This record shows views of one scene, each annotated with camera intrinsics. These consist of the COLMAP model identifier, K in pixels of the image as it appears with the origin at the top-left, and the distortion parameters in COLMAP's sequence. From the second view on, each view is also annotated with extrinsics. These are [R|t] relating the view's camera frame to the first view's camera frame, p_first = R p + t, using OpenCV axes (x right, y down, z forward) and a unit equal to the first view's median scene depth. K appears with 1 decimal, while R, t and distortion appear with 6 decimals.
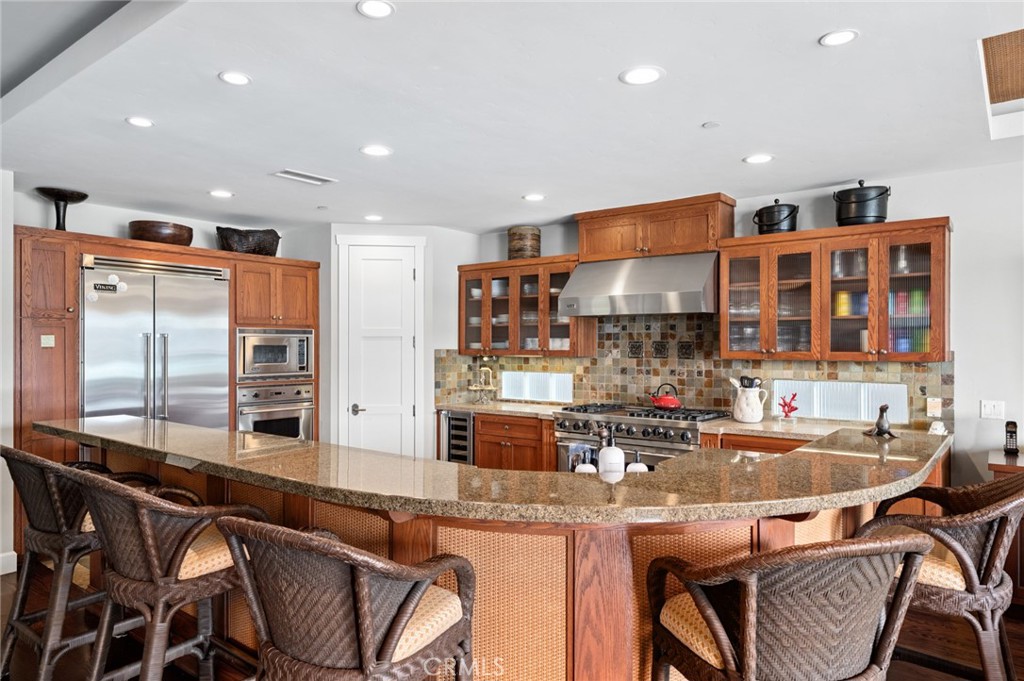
lens RADIAL K [[652.6, 0, 510.9], [0, 652.6, 344.3], [0, 0, 1]] dist [0.002825, 0.000034]
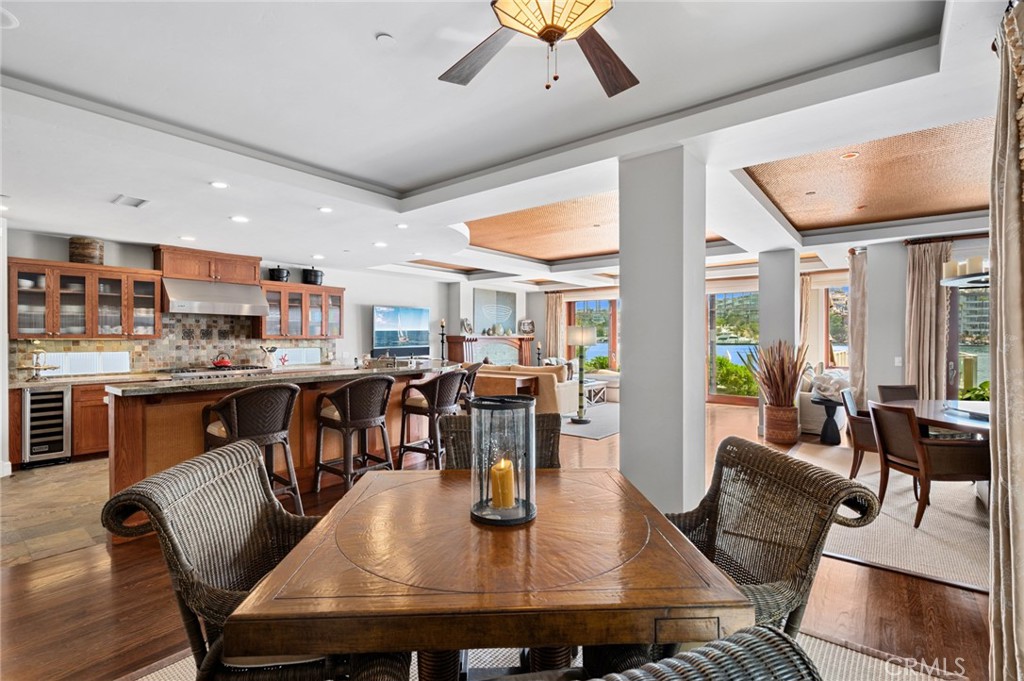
lens RADIAL K [[471.5, 0, 502.5], [0, 471.5, 338.5], [0, 0, 1]] dist [0.000858, -0.000972]
pose [[0.026252, -0.005746, 0.999639, -0.971454], [-0.004391, 0.999973, 0.005863, 0.008149], [-0.999646, -0.004544, 0.026226, 0.176706]]
